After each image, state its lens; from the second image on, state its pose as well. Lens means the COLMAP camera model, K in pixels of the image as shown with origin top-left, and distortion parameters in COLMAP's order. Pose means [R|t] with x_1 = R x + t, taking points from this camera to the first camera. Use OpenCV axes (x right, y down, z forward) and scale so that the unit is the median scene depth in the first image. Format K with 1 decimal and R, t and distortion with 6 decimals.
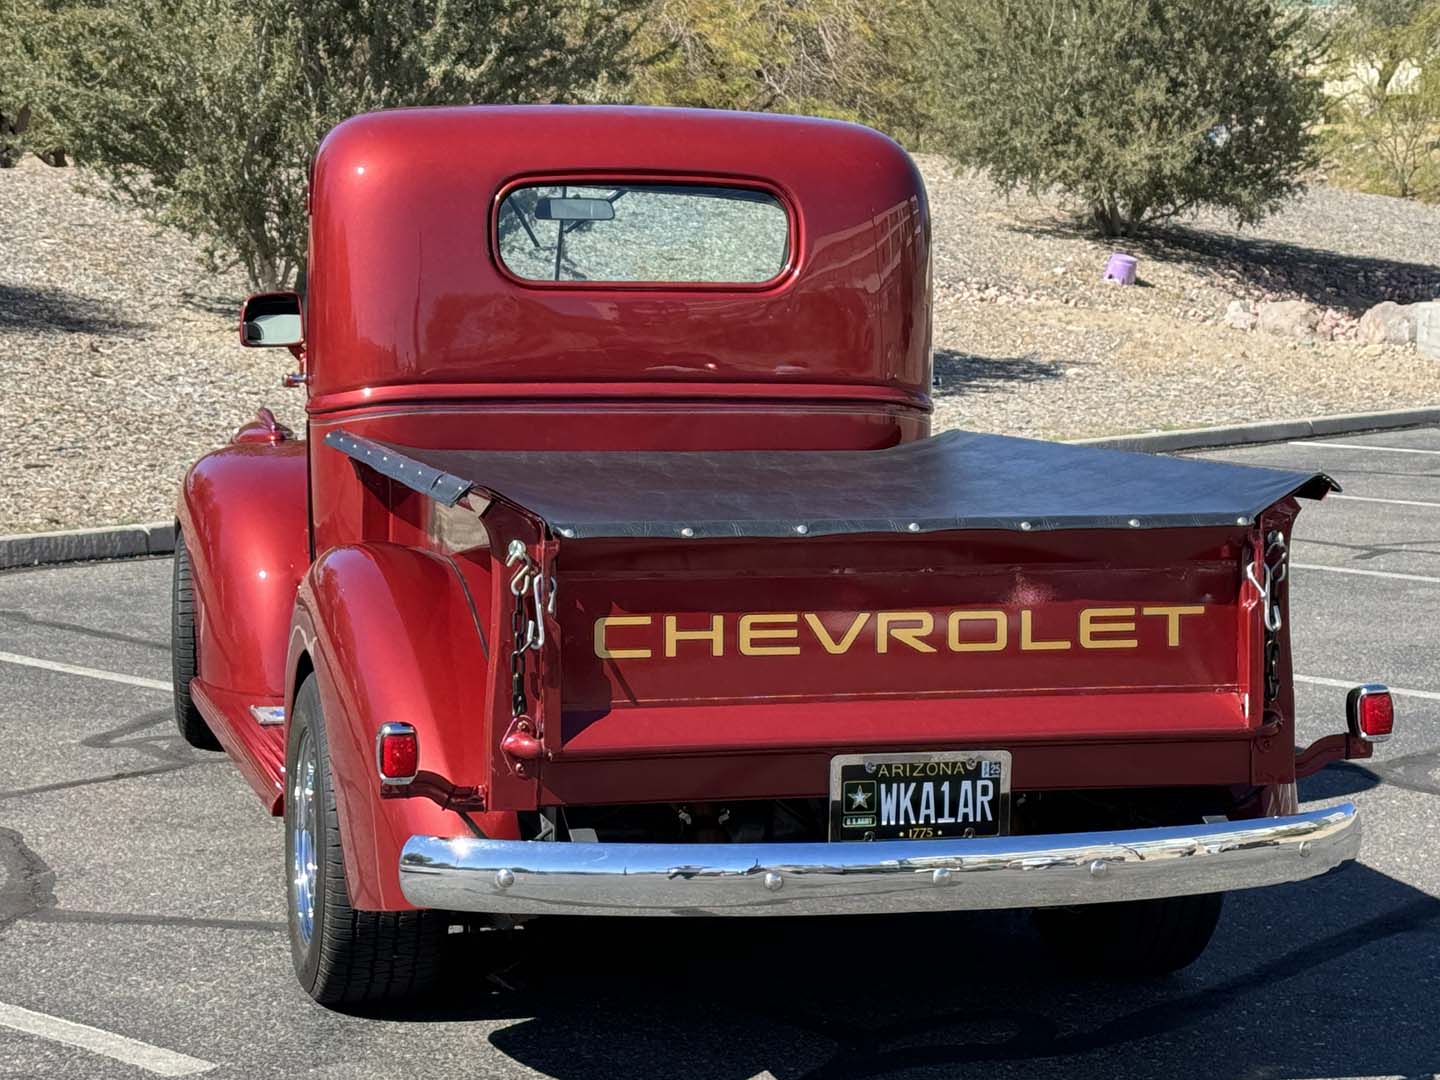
lens RADIAL K [[2630.6, 0, 720.0], [0, 2630.6, 540.0], [0, 0, 1]] dist [0.145450, -0.296403]
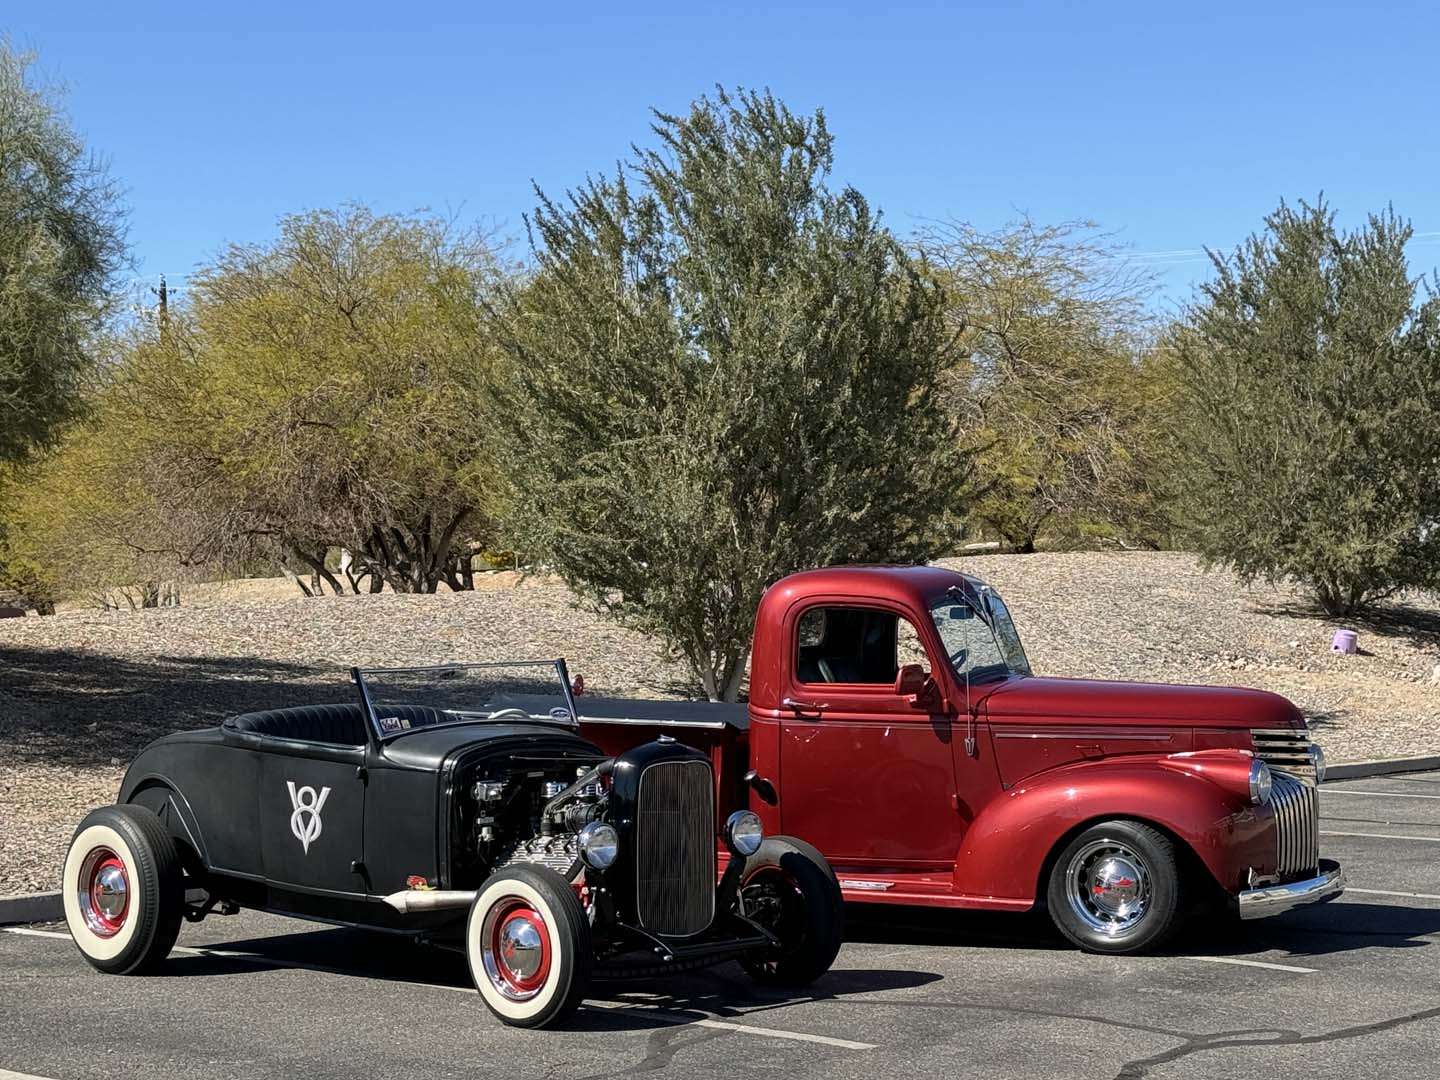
lens RADIAL K [[2911.2, 0, 720.0], [0, 2911.2, 540.0], [0, 0, 1]] dist [0.043527, 0.215511]
pose [[0.996915, -0.031756, -0.071773, -0.040937], [0.021044, 0.989155, -0.145360, 0.043661], [0.075611, 0.143402, 0.986772, -0.383562]]
